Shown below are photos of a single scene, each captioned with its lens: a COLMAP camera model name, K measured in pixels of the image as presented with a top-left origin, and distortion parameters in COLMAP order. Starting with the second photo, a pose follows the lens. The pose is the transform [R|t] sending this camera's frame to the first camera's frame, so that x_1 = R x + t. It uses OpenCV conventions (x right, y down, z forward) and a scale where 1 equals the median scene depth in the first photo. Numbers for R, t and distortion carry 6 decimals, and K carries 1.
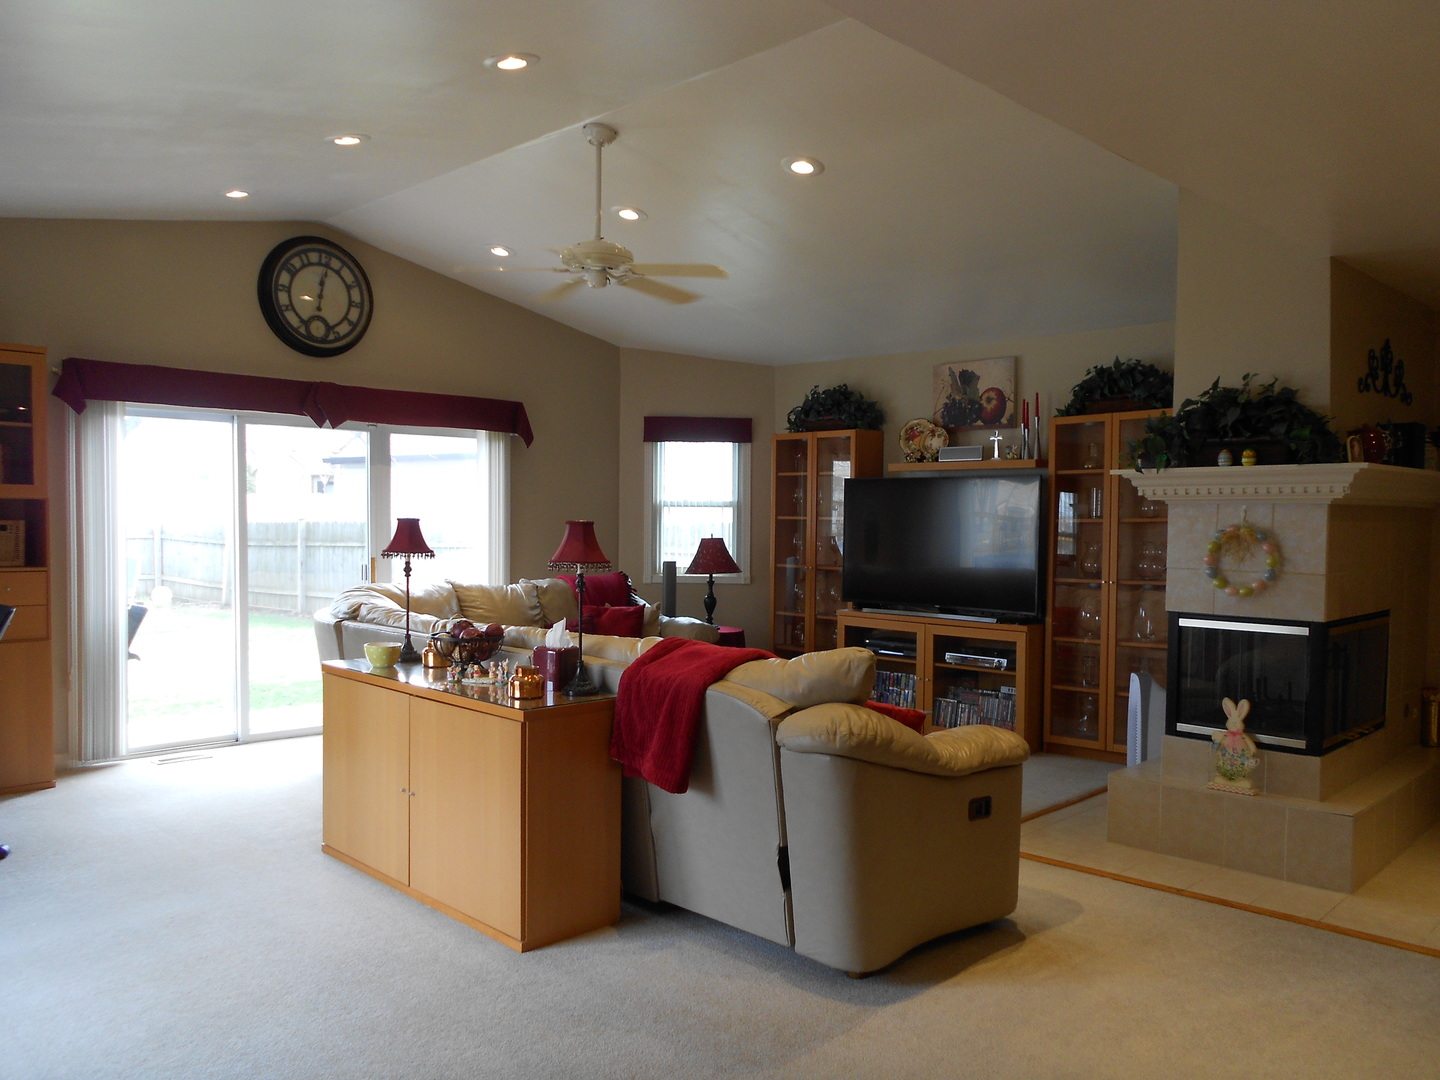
lens RADIAL K [[1104.3, 0, 718.8], [0, 1104.3, 539.2], [0, 0, 1]] dist [-0.010131, -0.006844]
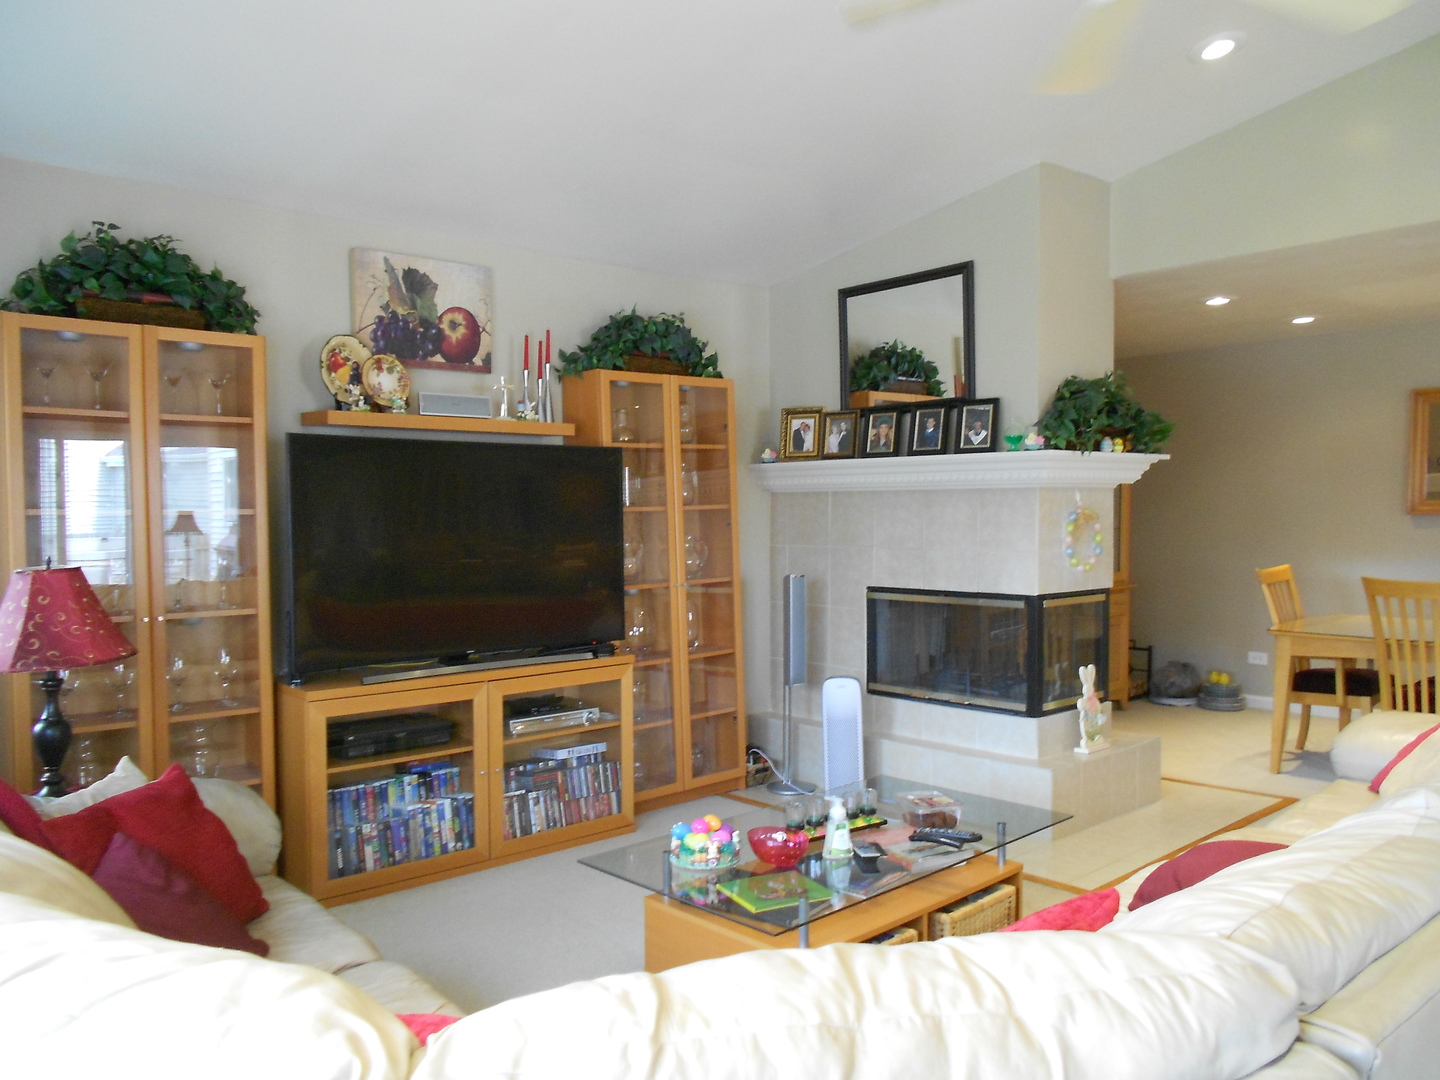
lens RADIAL K [[1104.3, 0, 718.6], [0, 1104.3, 545.1], [0, 0, 1]] dist [-0.010131, -0.006844]
pose [[0.091581, -0.035566, 0.995162, -0.388512], [0.028984, 0.999034, 0.033037, -0.014248], [-0.995376, 0.025818, 0.092523, 0.788764]]
